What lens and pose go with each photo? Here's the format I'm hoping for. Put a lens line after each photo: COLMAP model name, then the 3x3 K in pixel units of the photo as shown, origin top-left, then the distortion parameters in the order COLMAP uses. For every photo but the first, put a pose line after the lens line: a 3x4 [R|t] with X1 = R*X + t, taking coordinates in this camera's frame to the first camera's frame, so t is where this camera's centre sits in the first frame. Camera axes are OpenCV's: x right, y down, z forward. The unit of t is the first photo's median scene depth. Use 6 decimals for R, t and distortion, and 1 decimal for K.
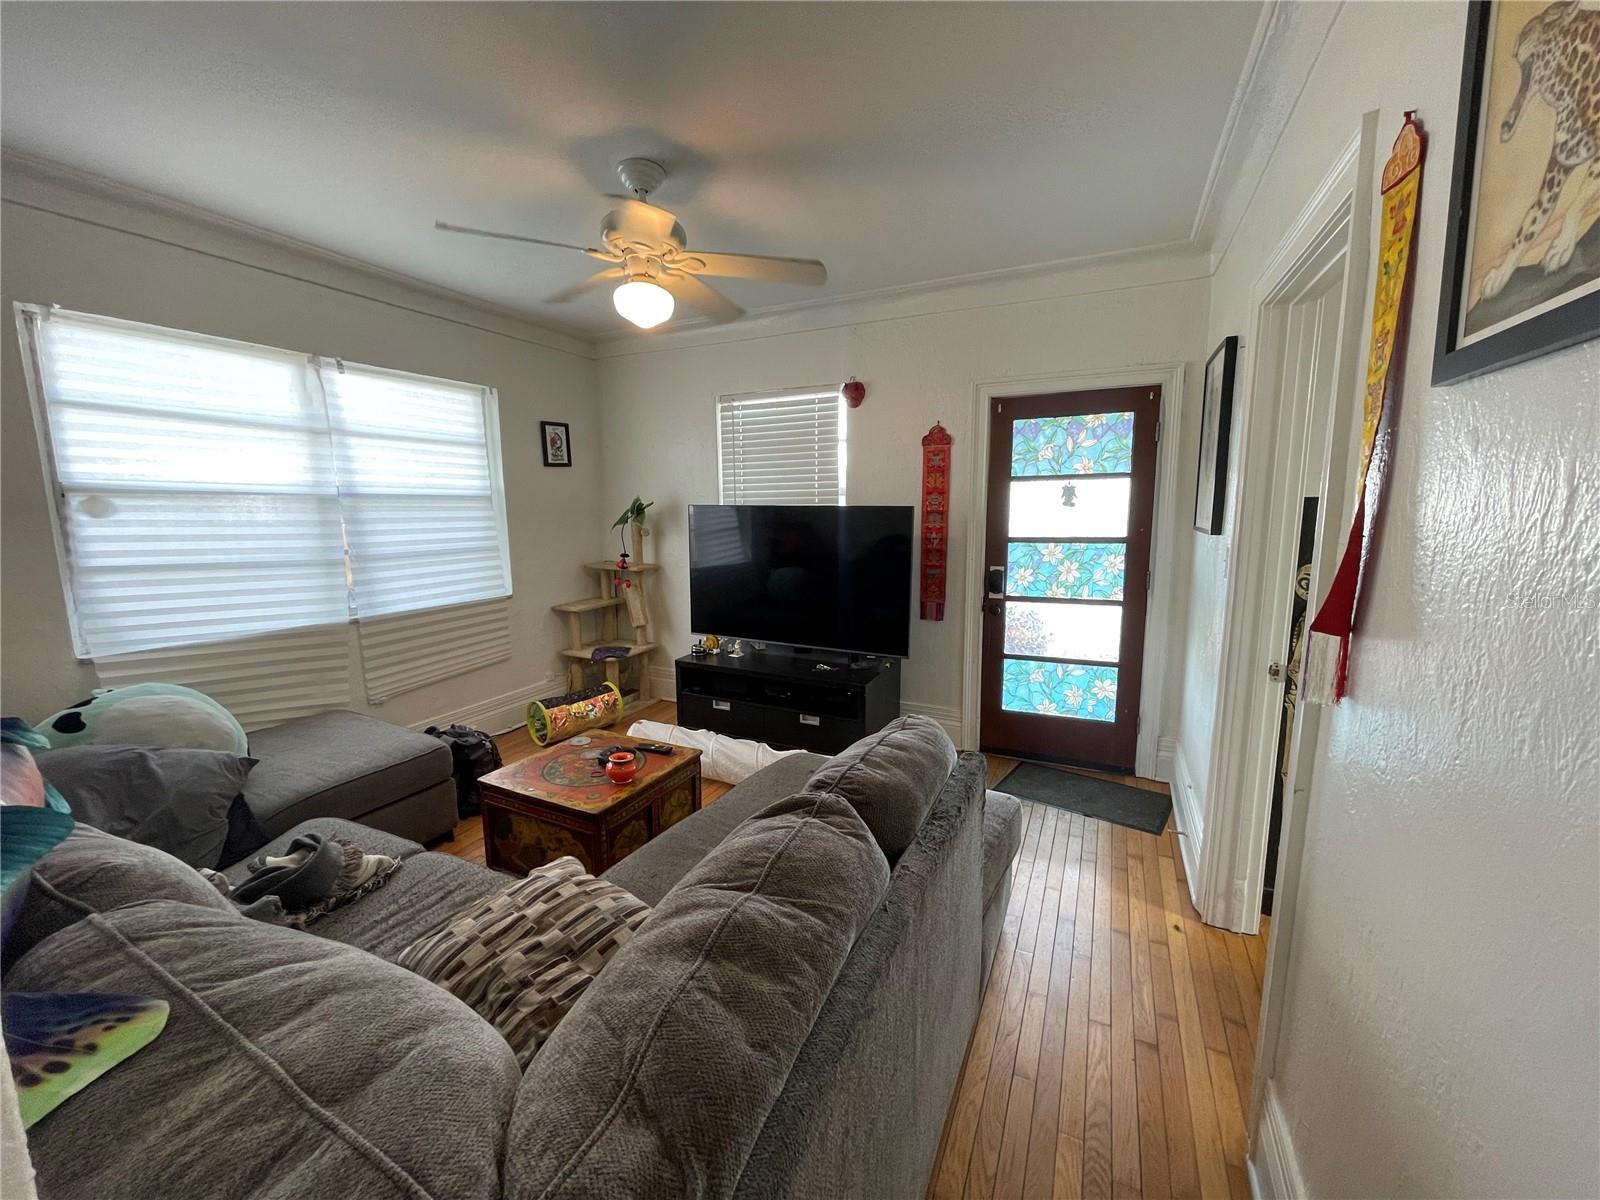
lens RADIAL K [[654.1, 0, 804.0], [0, 654.1, 599.6], [0, 0, 1]] dist [-0.002500, -0.000206]
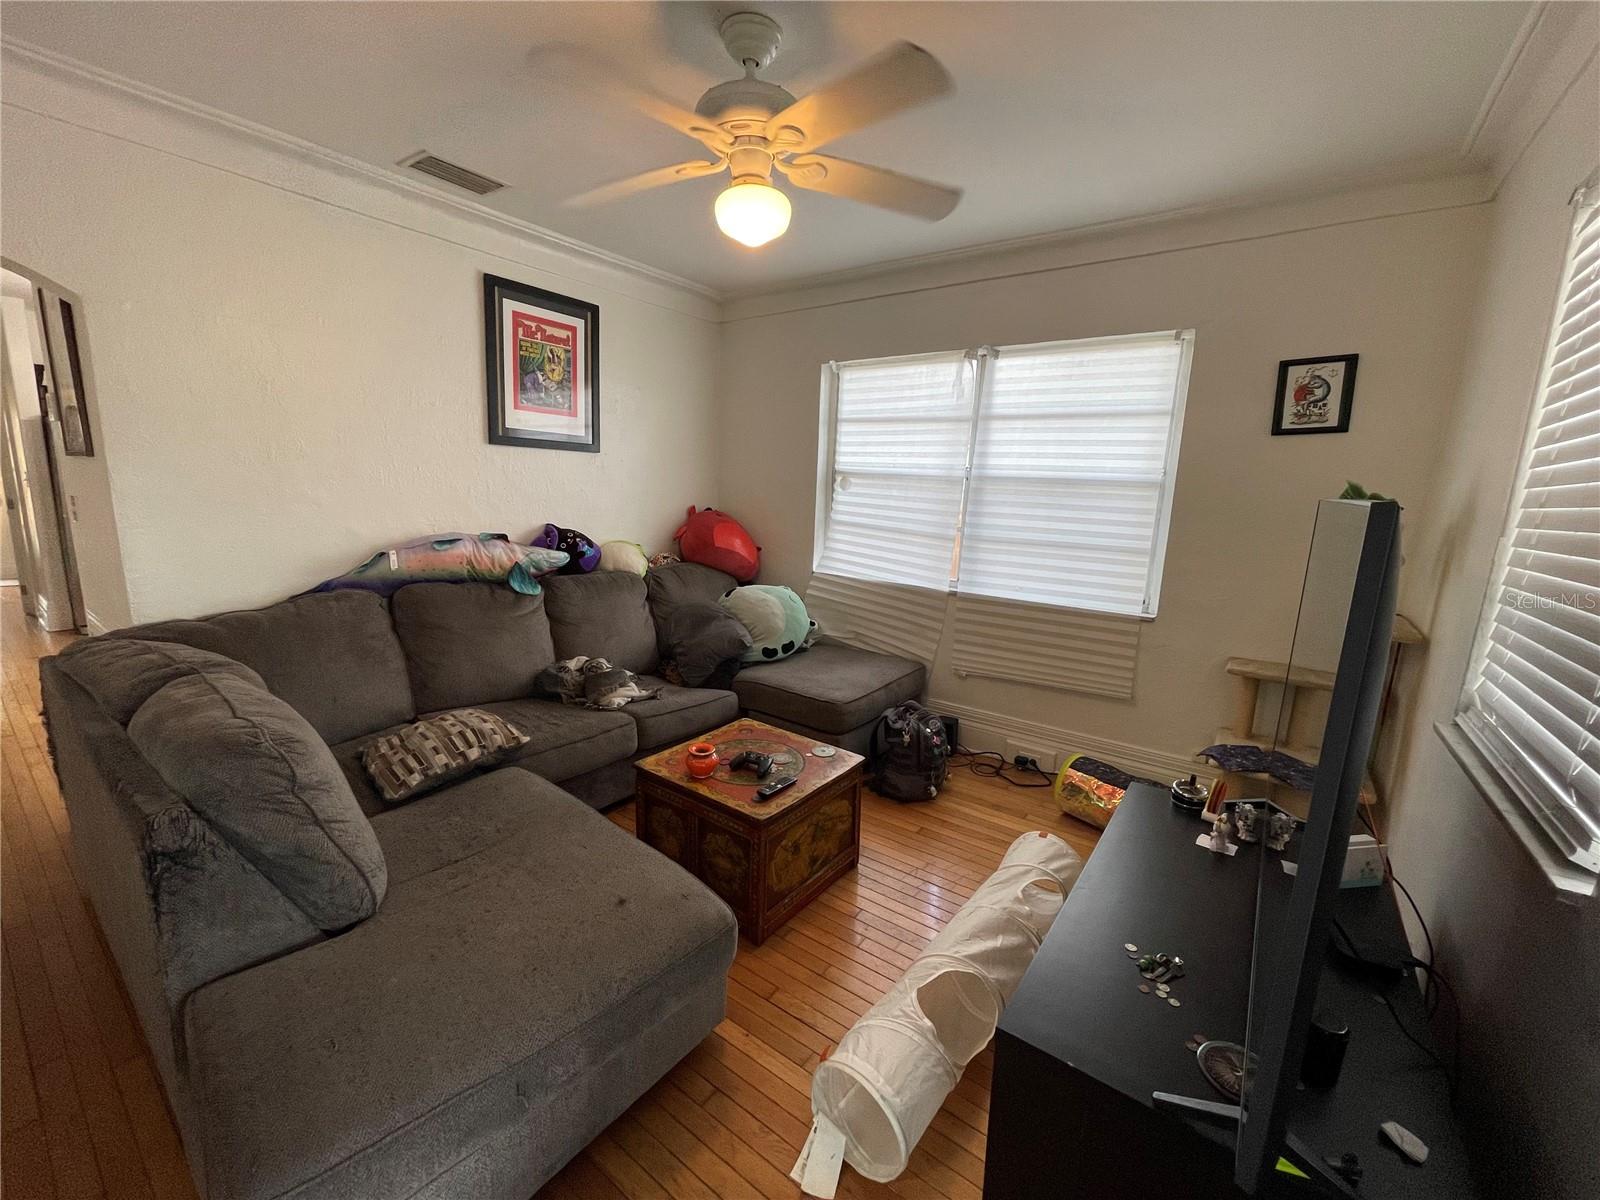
lens RADIAL K [[654.1, 0, 794.1], [0, 654.1, 598.6], [0, 0, 1]] dist [-0.002500, -0.000206]
pose [[-0.204835, 0.172442, -0.963487, 0.419904], [-0.173051, 0.962471, 0.209051, -0.140555], [0.963377, 0.209553, -0.167307, 0.926008]]
